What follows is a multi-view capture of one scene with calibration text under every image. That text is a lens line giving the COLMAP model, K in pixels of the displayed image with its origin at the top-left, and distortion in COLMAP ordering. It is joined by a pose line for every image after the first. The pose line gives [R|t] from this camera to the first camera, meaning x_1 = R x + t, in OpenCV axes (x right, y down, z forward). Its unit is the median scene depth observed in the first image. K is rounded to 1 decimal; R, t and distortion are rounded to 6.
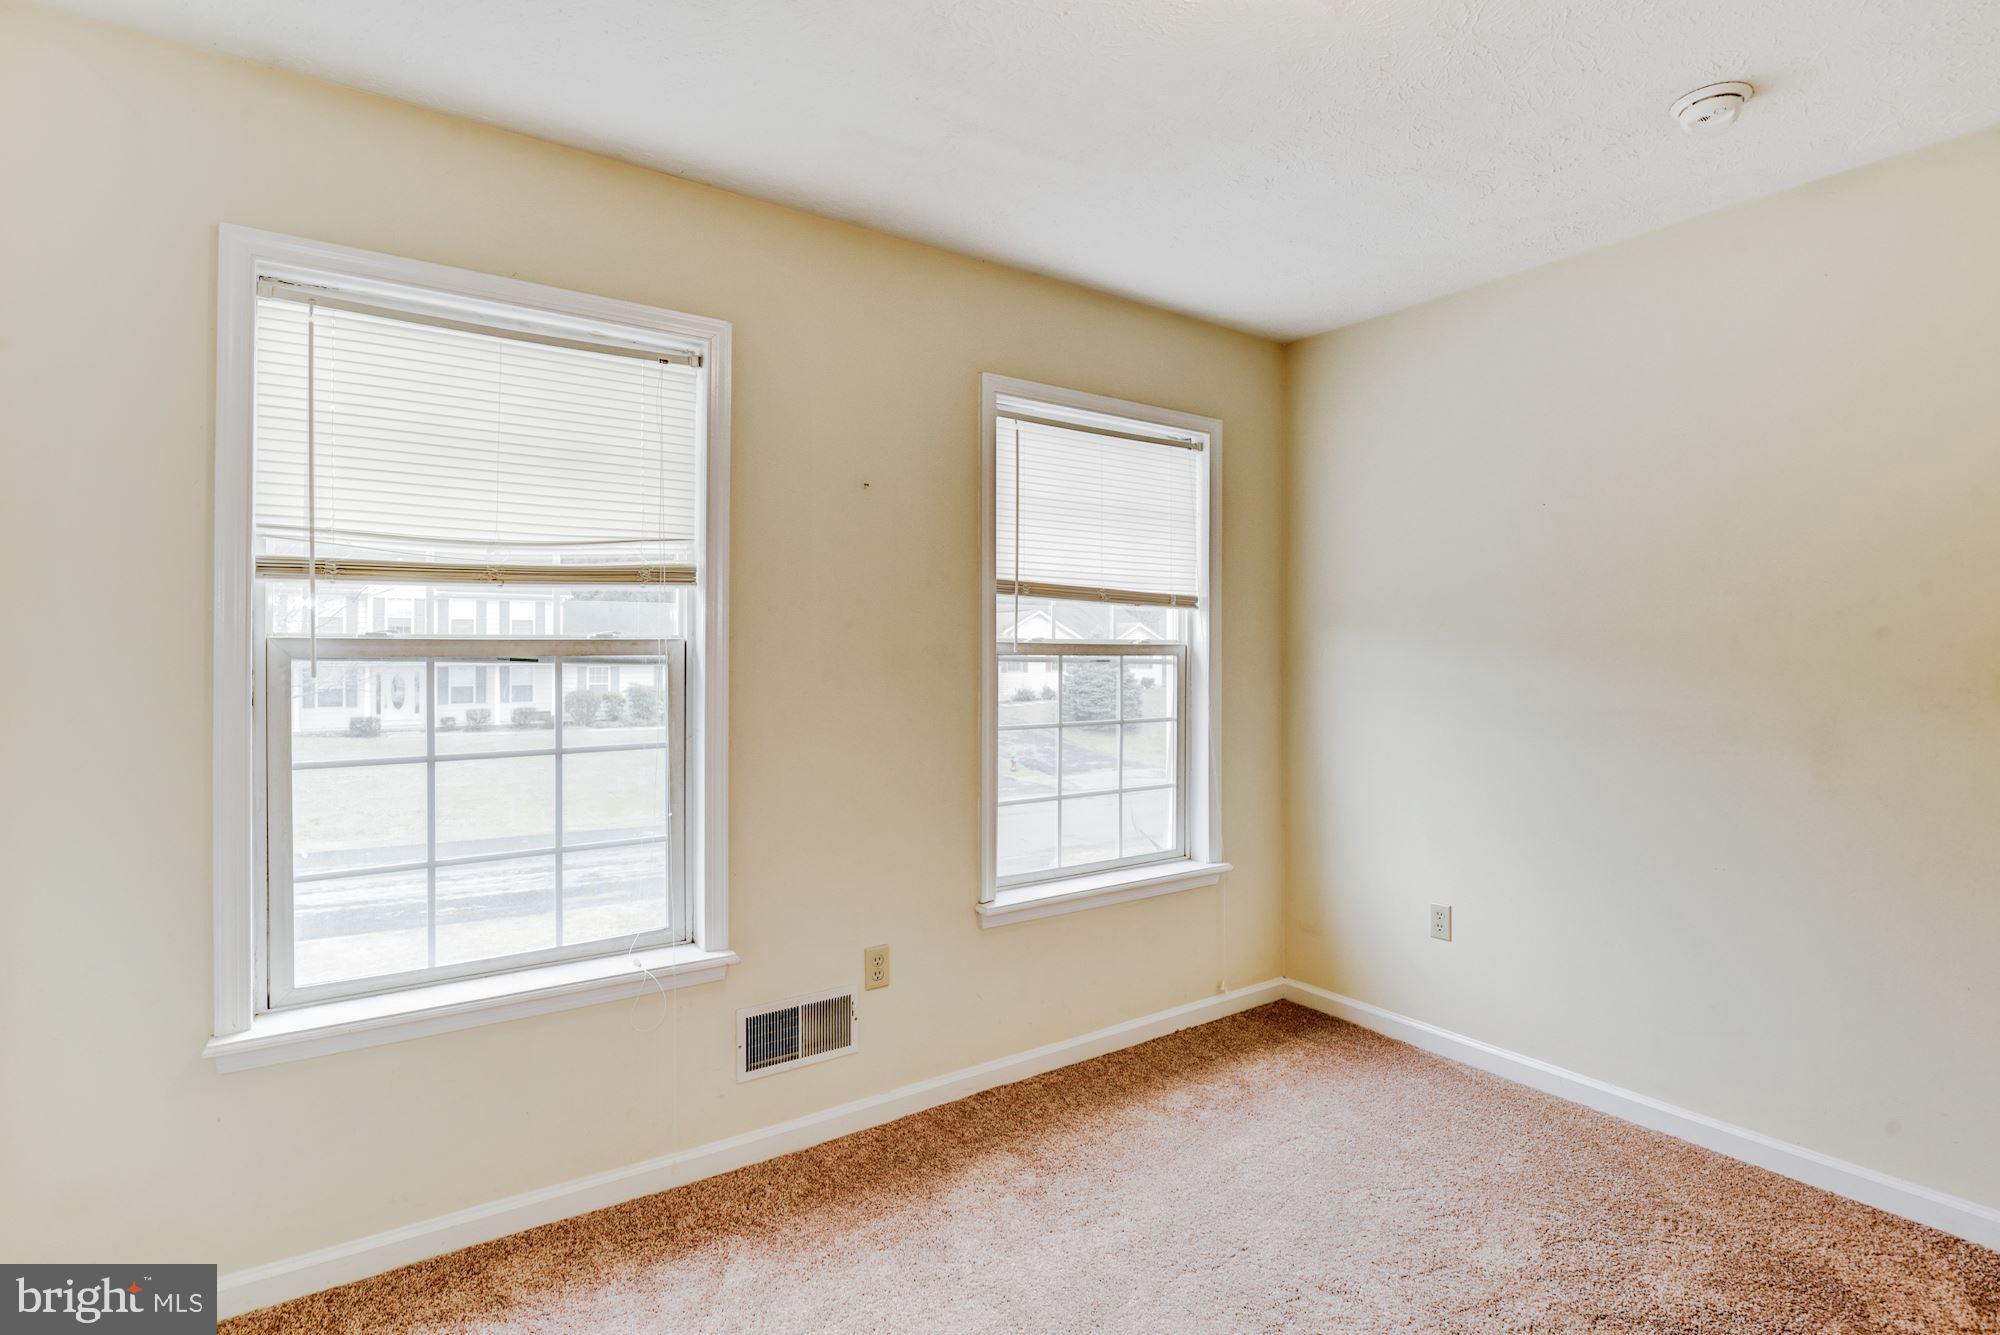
lens RADIAL K [[991.6, 0, 1019.5], [0, 991.6, 637.6], [0, 0, 1]] dist [-0.001909, -0.010513]
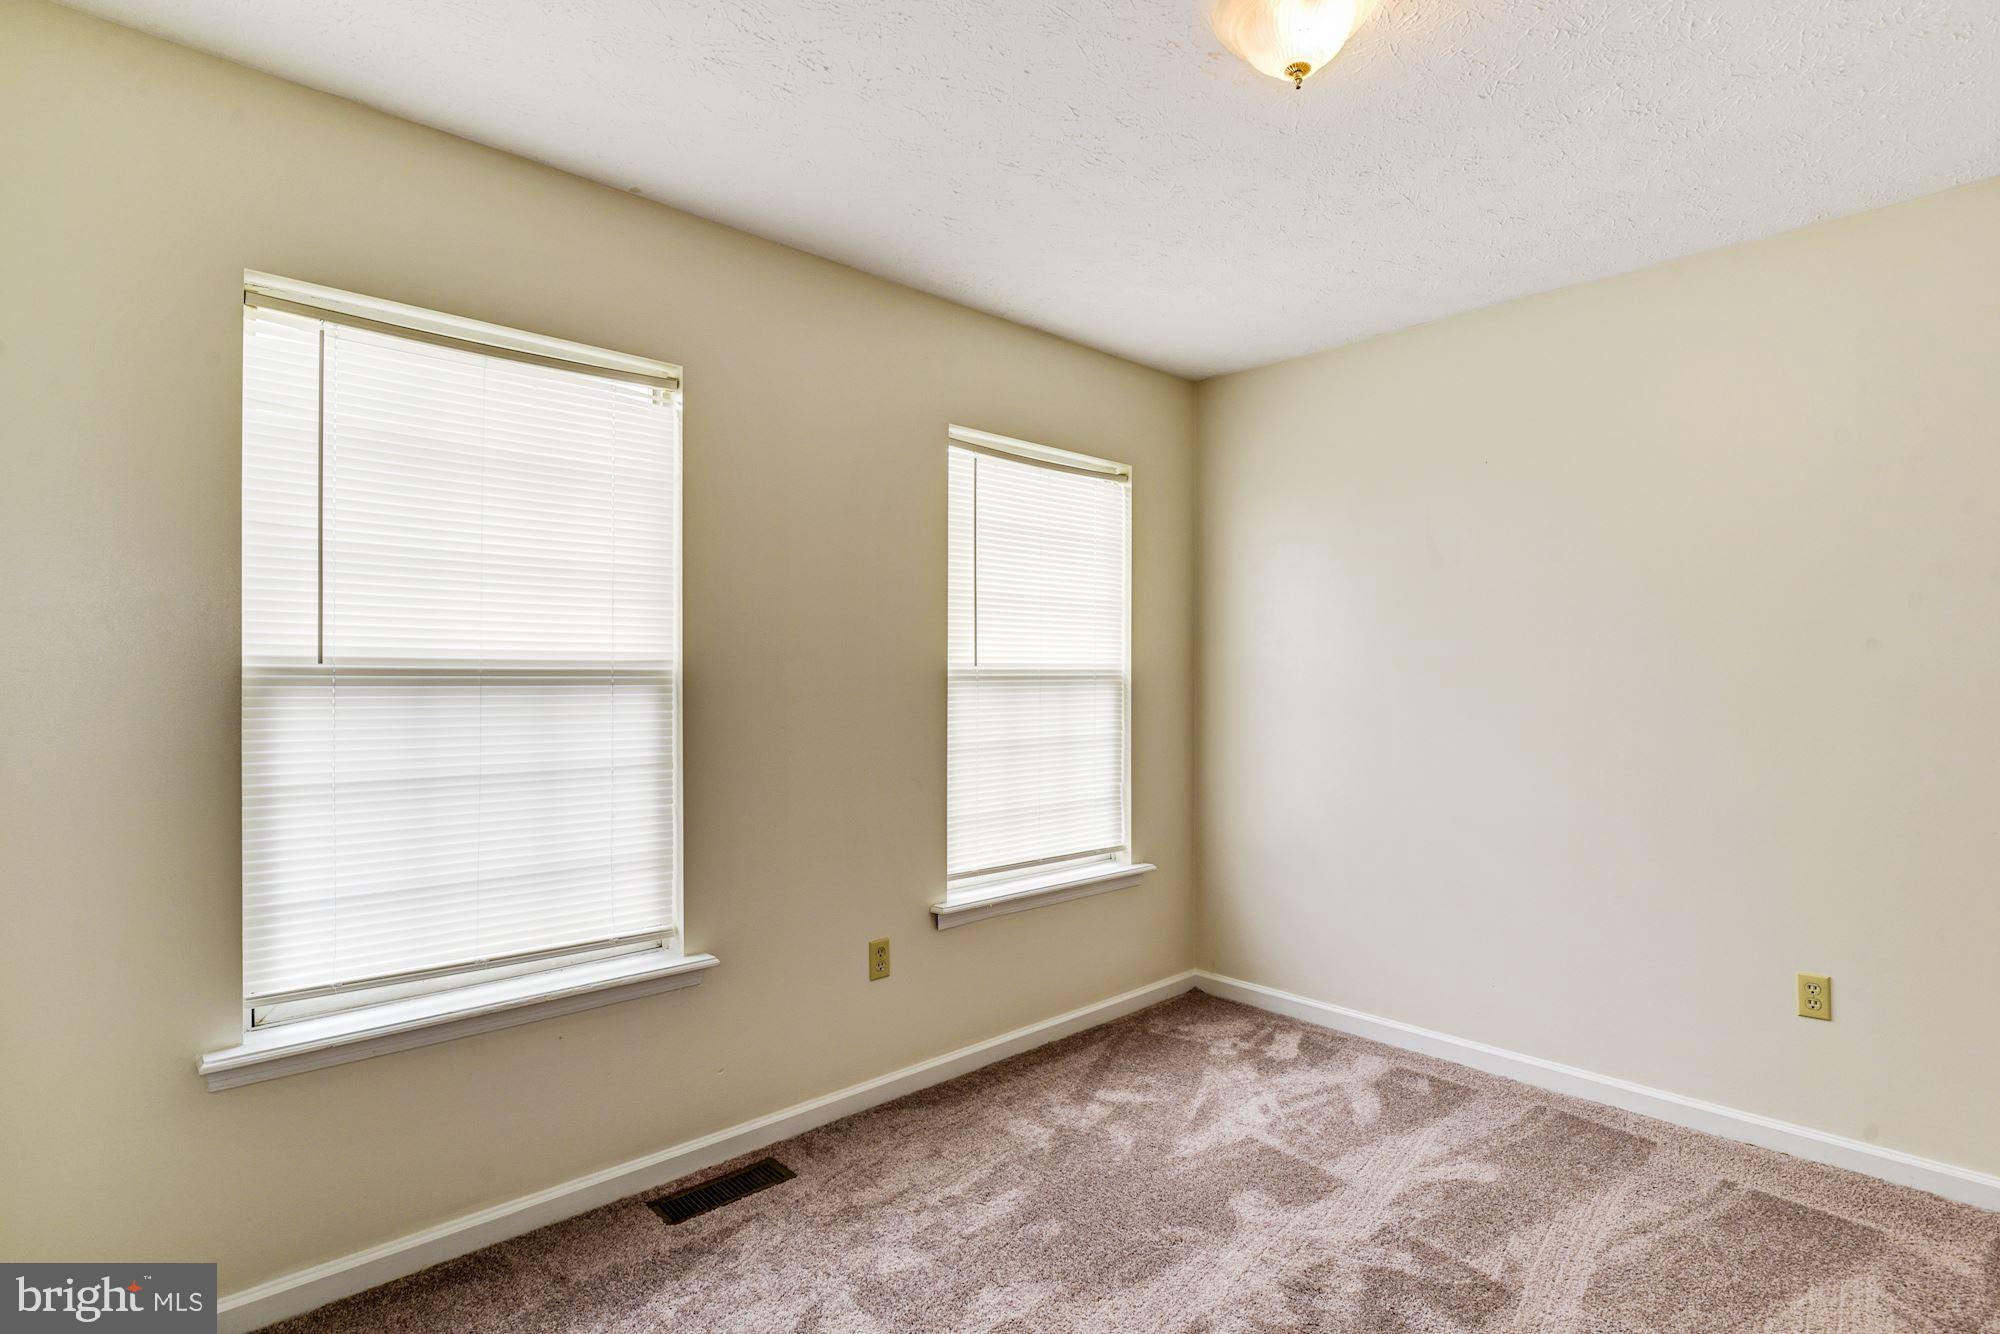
lens RADIAL K [[991.6, 0, 1019.5], [0, 991.6, 637.1], [0, 0, 1]] dist [-0.001909, -0.010513]
pose [[0.990887, 0.006959, 0.134516, -0.091935], [-0.004839, 0.999859, -0.016081, -0.000699], [-0.134609, 0.015283, 0.990781, -0.062471]]
